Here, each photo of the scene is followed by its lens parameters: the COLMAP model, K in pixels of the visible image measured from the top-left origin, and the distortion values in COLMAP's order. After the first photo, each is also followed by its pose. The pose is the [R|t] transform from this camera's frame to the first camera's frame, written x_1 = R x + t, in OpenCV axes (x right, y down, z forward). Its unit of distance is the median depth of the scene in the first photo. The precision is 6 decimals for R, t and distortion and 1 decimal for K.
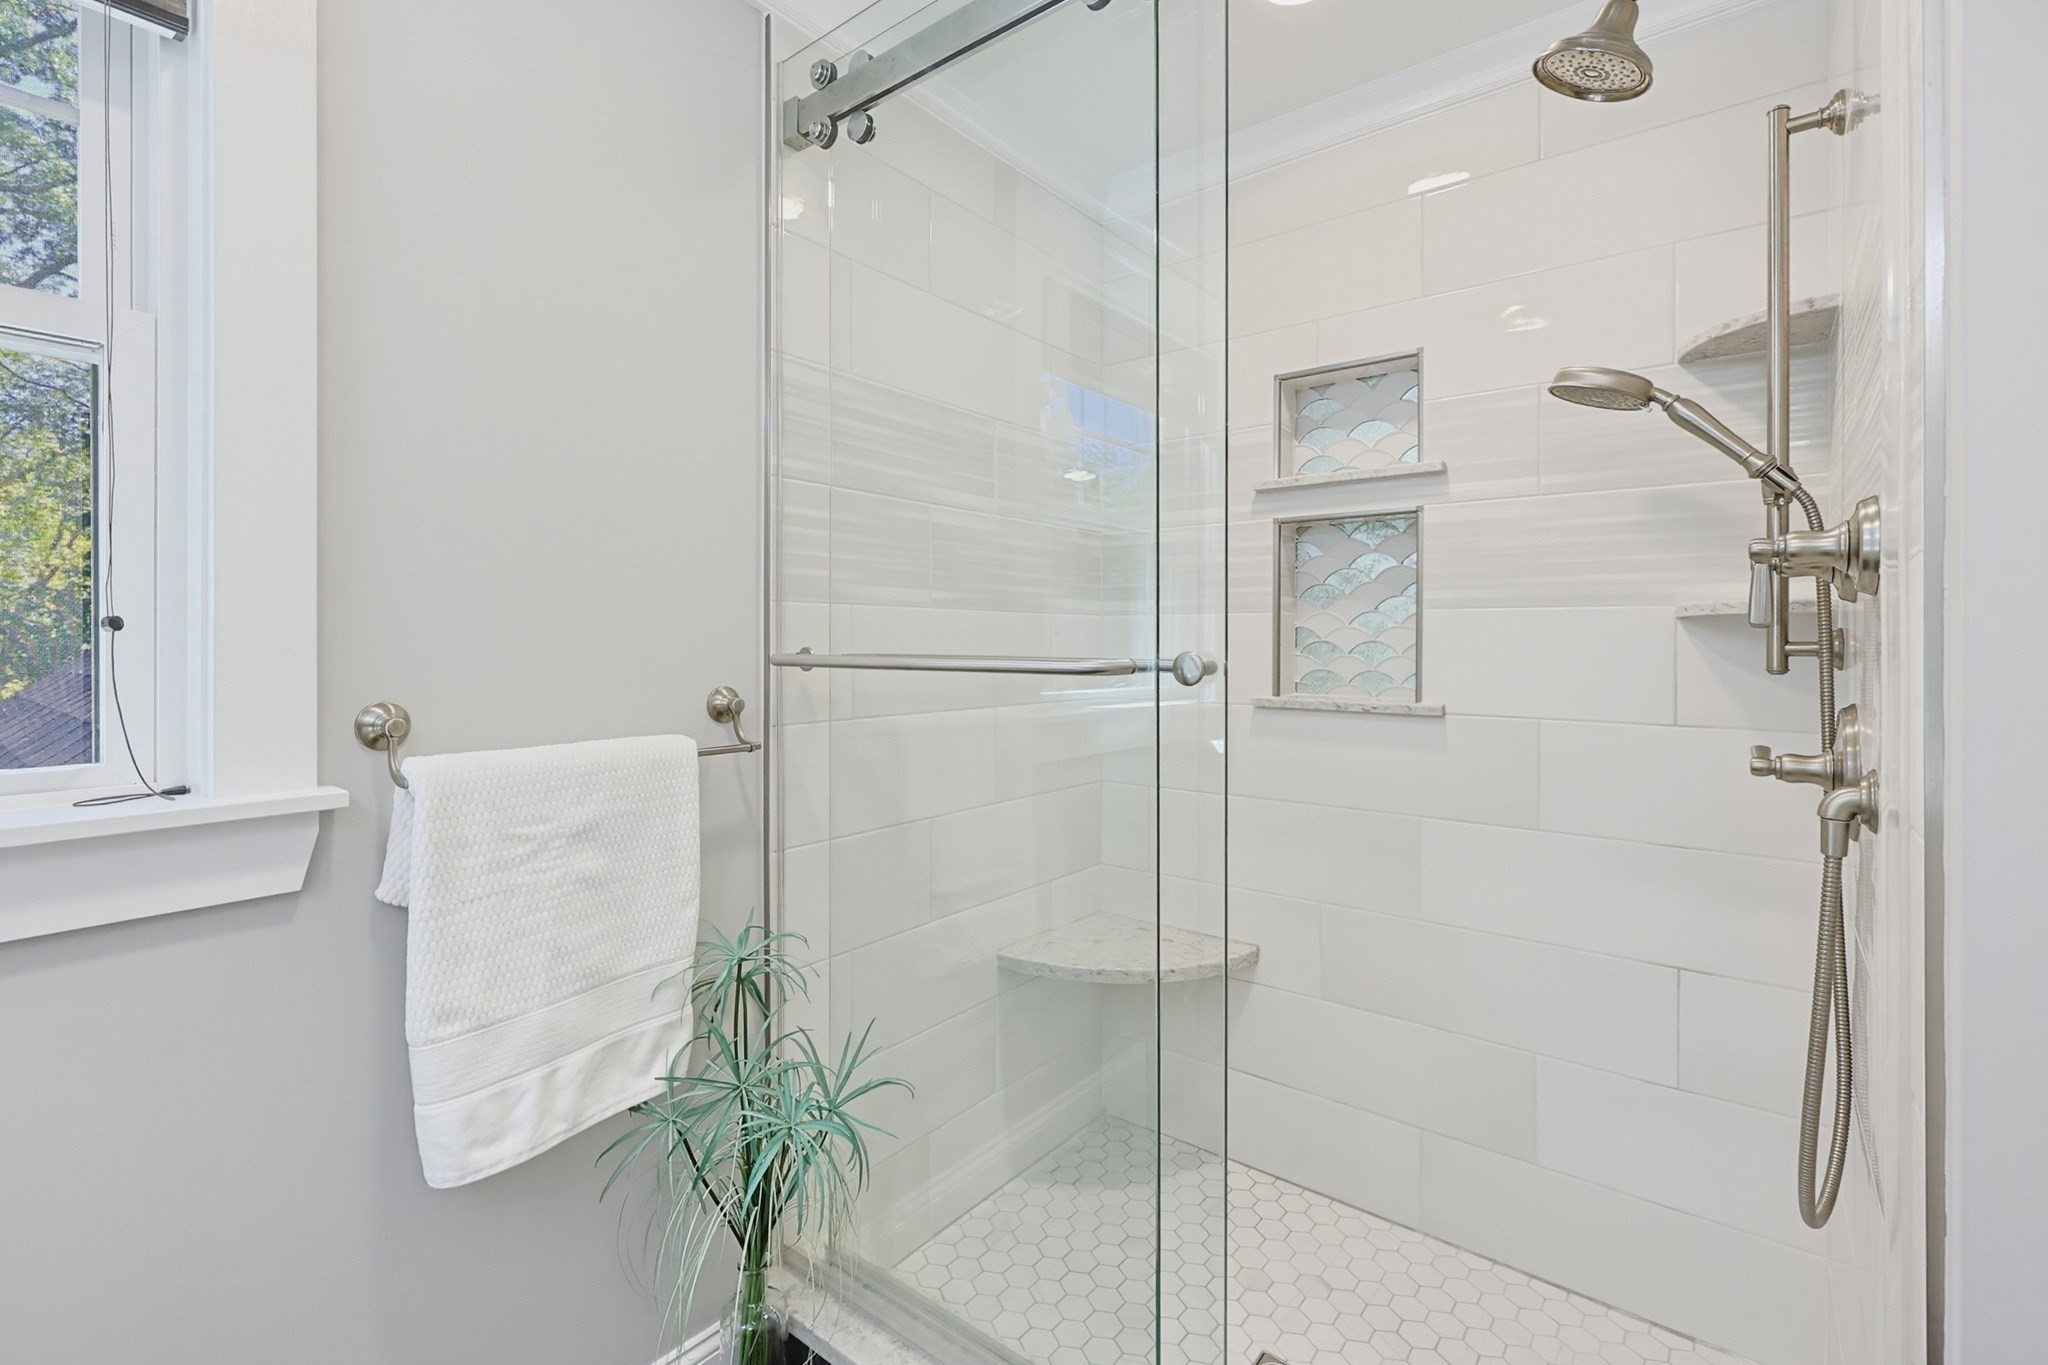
lens RADIAL K [[932.4, 0, 1021.5], [0, 932.4, 644.3], [0, 0, 1]] dist [0.000704, 0.000204]
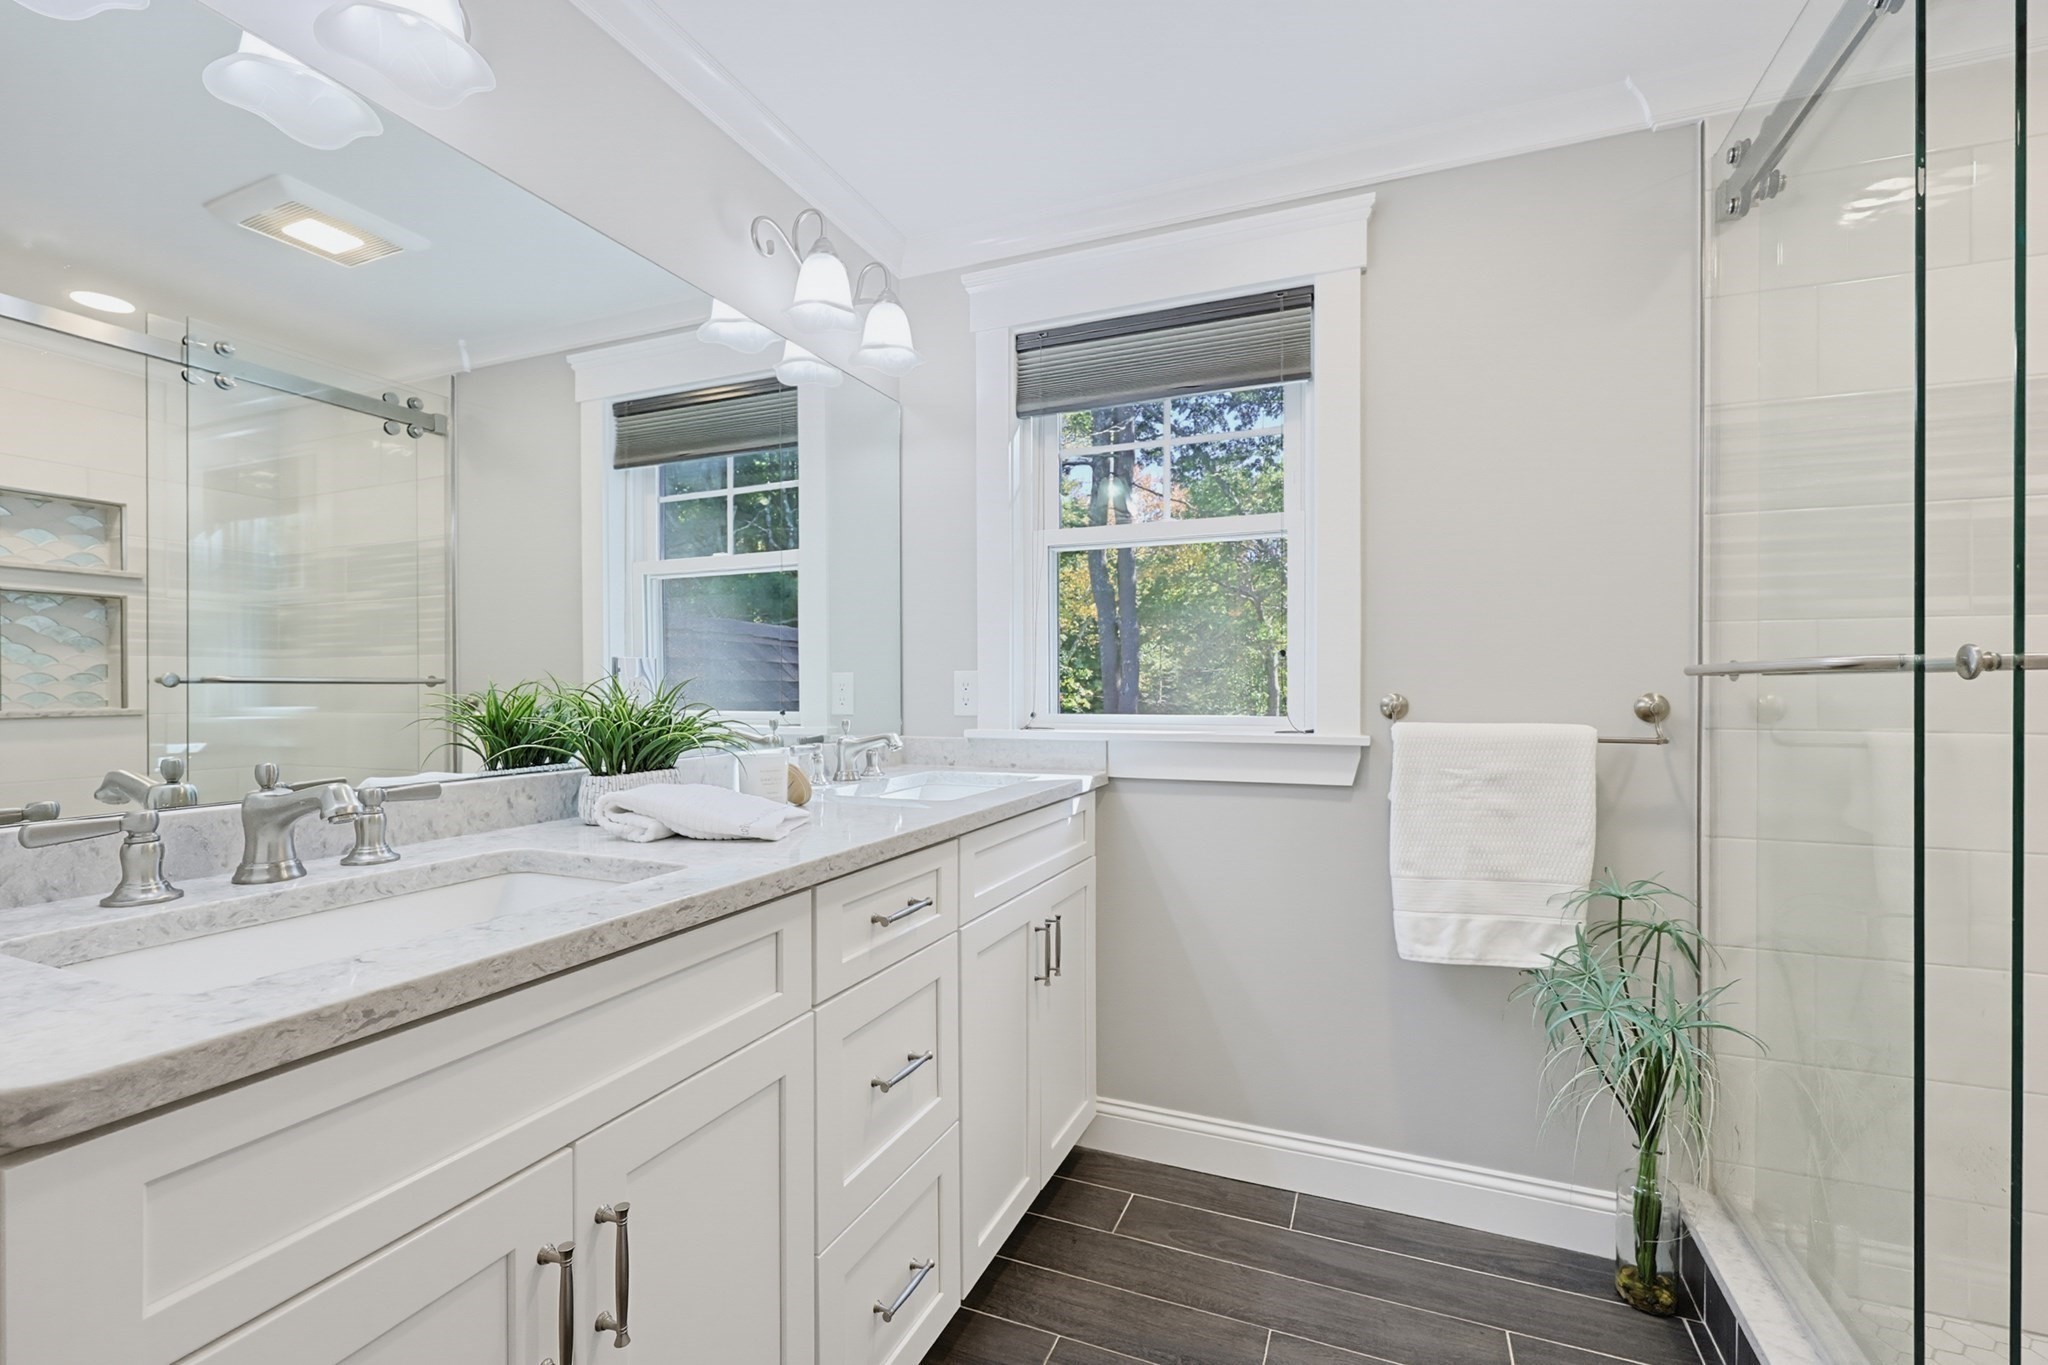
lens RADIAL K [[886.7, 0, 1024.0], [0, 886.7, 682.5], [0, 0, 1]] dist [-0.003170, -0.000387]
pose [[0.279379, -0.003055, -0.960176, 0.703381], [-0.001361, 0.999993, -0.003577, 0.044601], [0.960180, 0.002306, 0.279373, -0.162227]]
